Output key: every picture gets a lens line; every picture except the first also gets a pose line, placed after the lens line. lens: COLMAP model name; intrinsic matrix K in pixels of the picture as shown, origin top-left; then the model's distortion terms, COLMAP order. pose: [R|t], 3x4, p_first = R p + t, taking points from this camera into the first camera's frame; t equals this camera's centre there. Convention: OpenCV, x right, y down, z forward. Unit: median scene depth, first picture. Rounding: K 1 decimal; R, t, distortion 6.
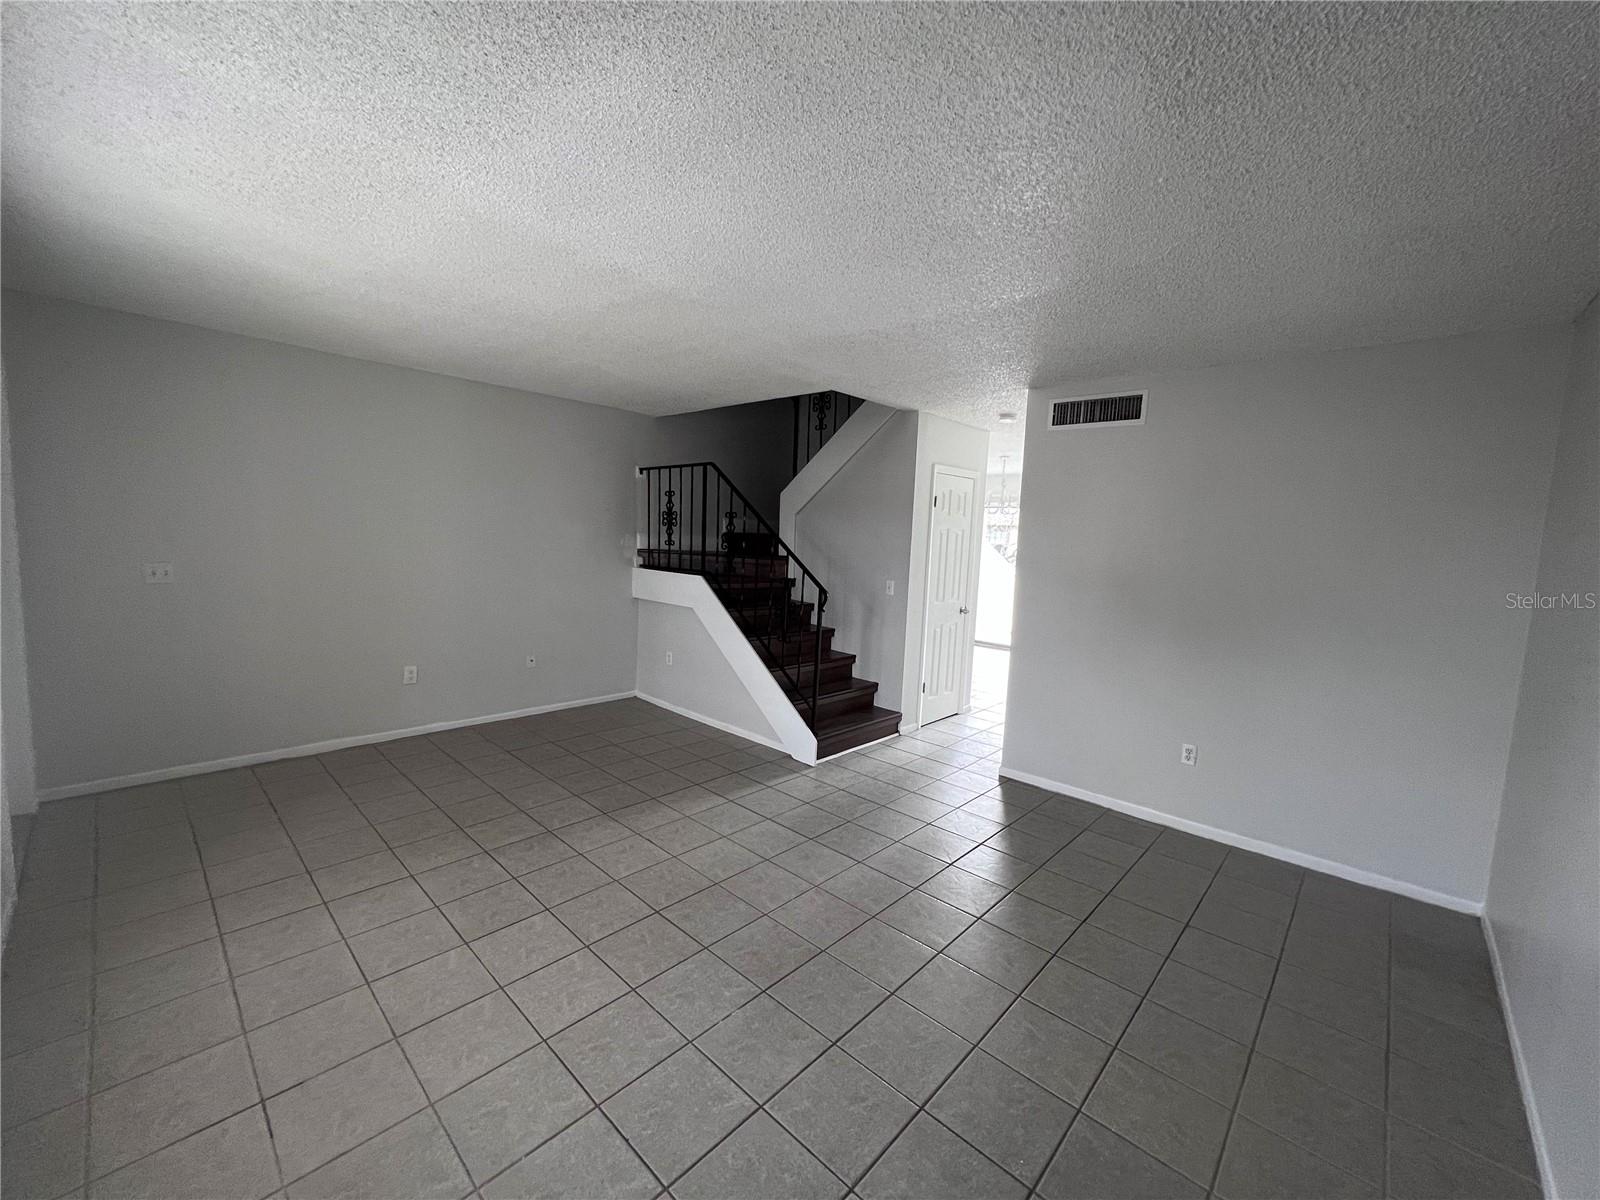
lens RADIAL K [[646.5, 0, 797.4], [0, 646.5, 601.0], [0, 0, 1]] dist [0.001918, 0.000191]
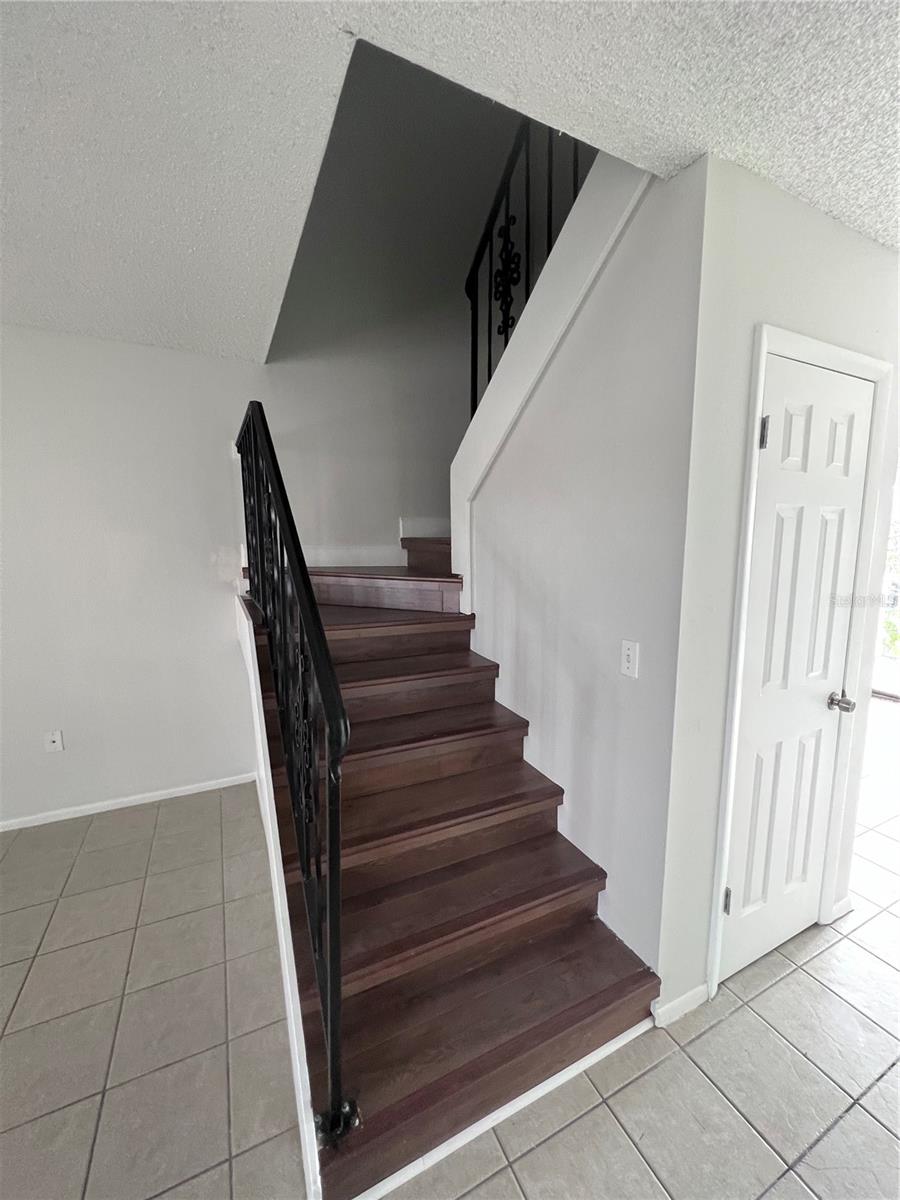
lens RADIAL K [[483.2, 0, 454.5], [0, 483.2, 597.9], [0, 0, 1]] dist [-0.012157, -0.000140]
pose [[0.936057, 0.004666, -0.351819, 0.137599], [-0.000480, 0.999928, 0.011983, -0.057908], [0.351849, -0.011047, 0.935992, 0.644976]]
